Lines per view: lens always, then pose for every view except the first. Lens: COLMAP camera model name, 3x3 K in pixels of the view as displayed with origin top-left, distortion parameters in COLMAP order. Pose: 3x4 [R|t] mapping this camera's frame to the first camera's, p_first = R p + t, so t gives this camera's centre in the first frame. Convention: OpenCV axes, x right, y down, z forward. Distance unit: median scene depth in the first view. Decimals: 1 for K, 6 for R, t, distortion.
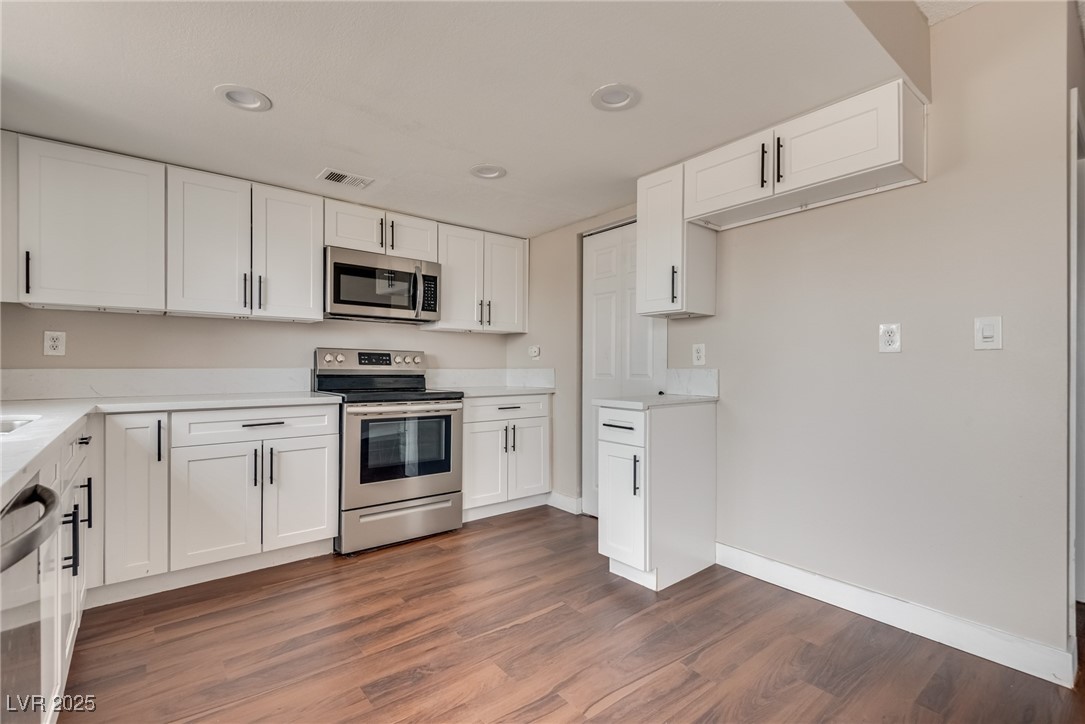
lens RADIAL K [[491.4, 0, 542.1], [0, 491.4, 367.7], [0, 0, 1]] dist [0.038603, -0.021001]
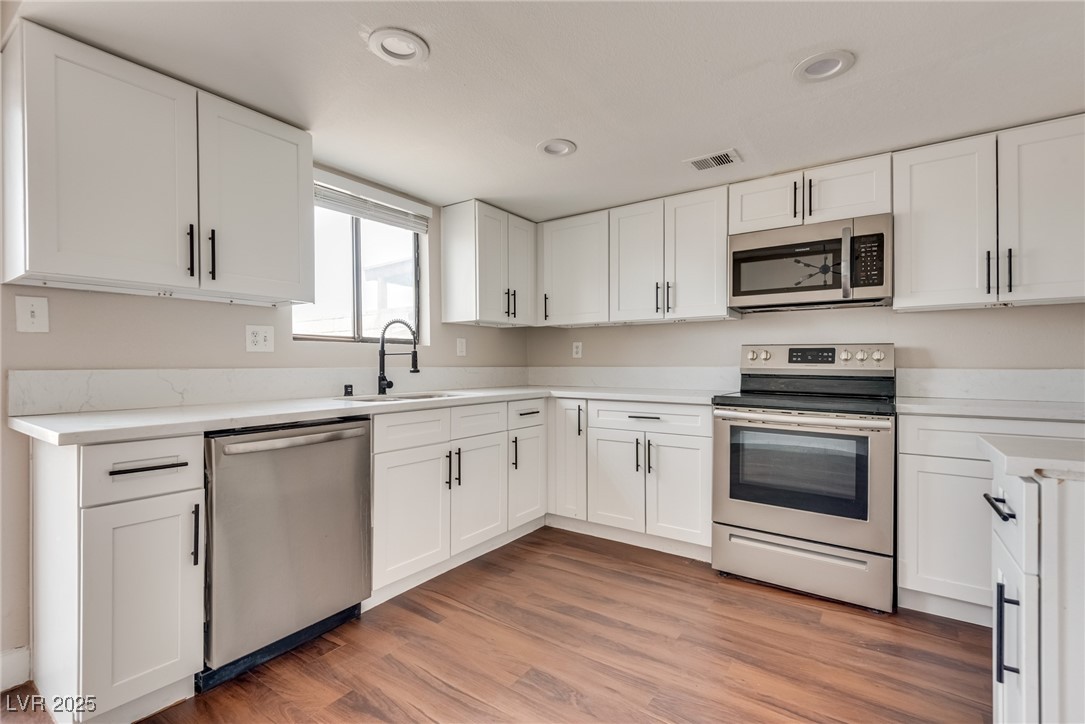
lens RADIAL K [[495.1, 0, 541.1], [0, 495.1, 364.5], [0, 0, 1]] dist [0.038893, -0.020557]
pose [[0.280306, -0.002141, -0.959908, 0.395732], [-0.001282, 0.999996, -0.002604, -0.000553], [0.959910, 0.001961, 0.280302, 0.426622]]
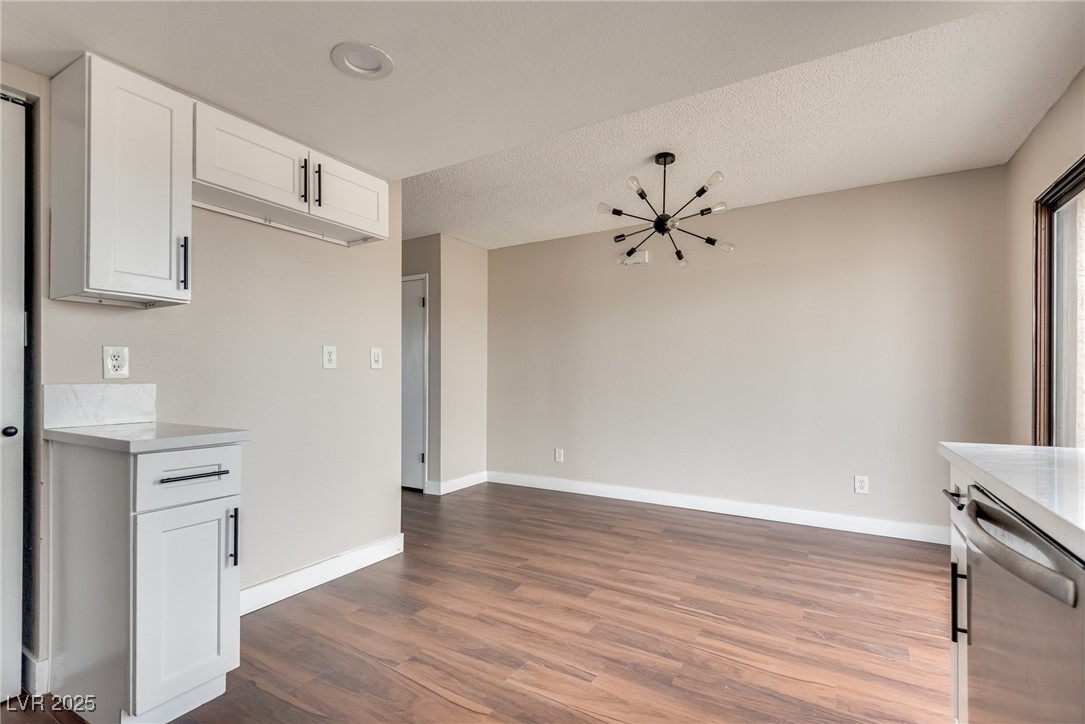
lens RADIAL K [[503.7, 0, 540.8], [0, 503.7, 377.4], [0, 0, 1]] dist [0.037000, -0.023679]
pose [[-0.352181, -0.002686, 0.935928, -0.530233], [-0.001364, 0.999996, 0.002356, -0.008609], [-0.935931, -0.000447, -0.352183, 0.705851]]
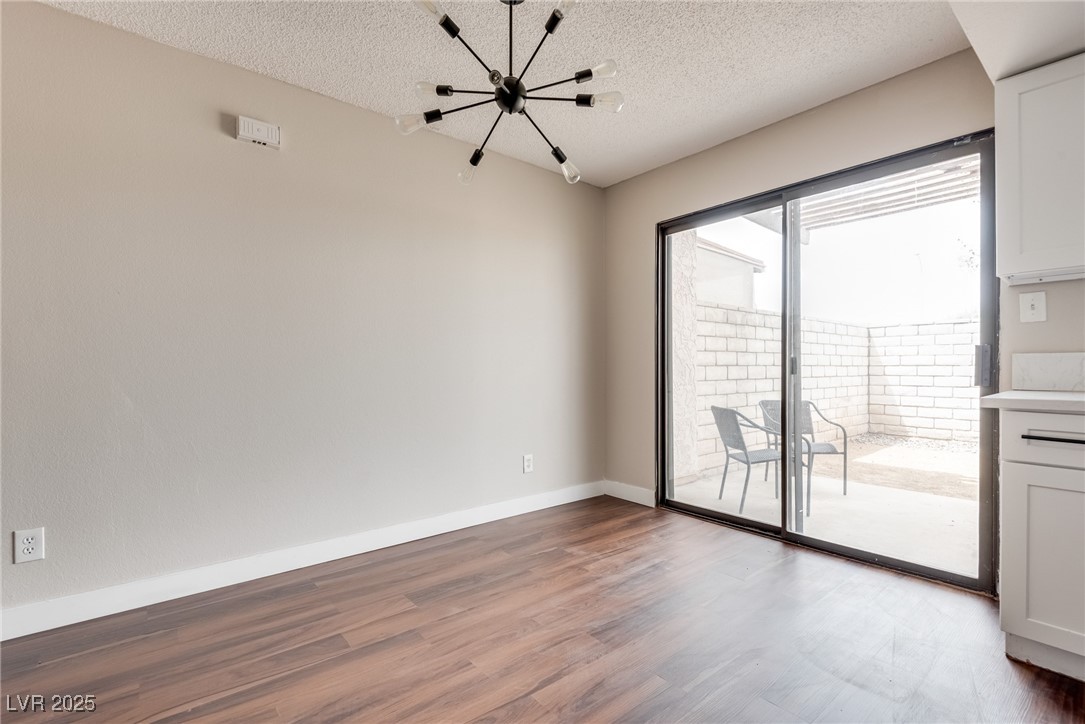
lens RADIAL K [[491.4, 0, 542.1], [0, 491.4, 367.7], [0, 0, 1]] dist [0.038603, -0.021001]
pose [[-0.999845, 0.004026, -0.017132, 0.371956], [0.004051, 0.999991, -0.001393, 0.025199], [0.017127, -0.001462, -0.999852, 0.732912]]
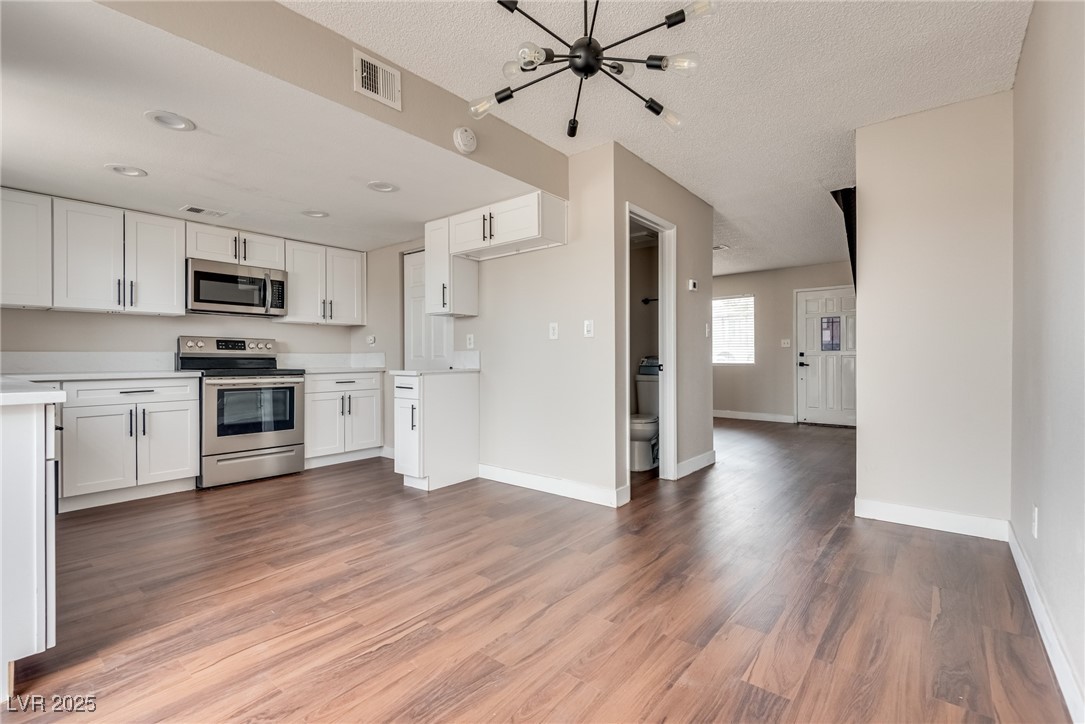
lens RADIAL K [[493.6, 0, 539.3], [0, 493.6, 359.8], [0, 0, 1]] dist [0.037780, -0.021032]
pose [[0.979661, -0.006201, 0.200561, 0.221730], [0.005876, 0.999980, 0.002214, 0.027555], [-0.200571, -0.000990, 0.979679, -0.515233]]
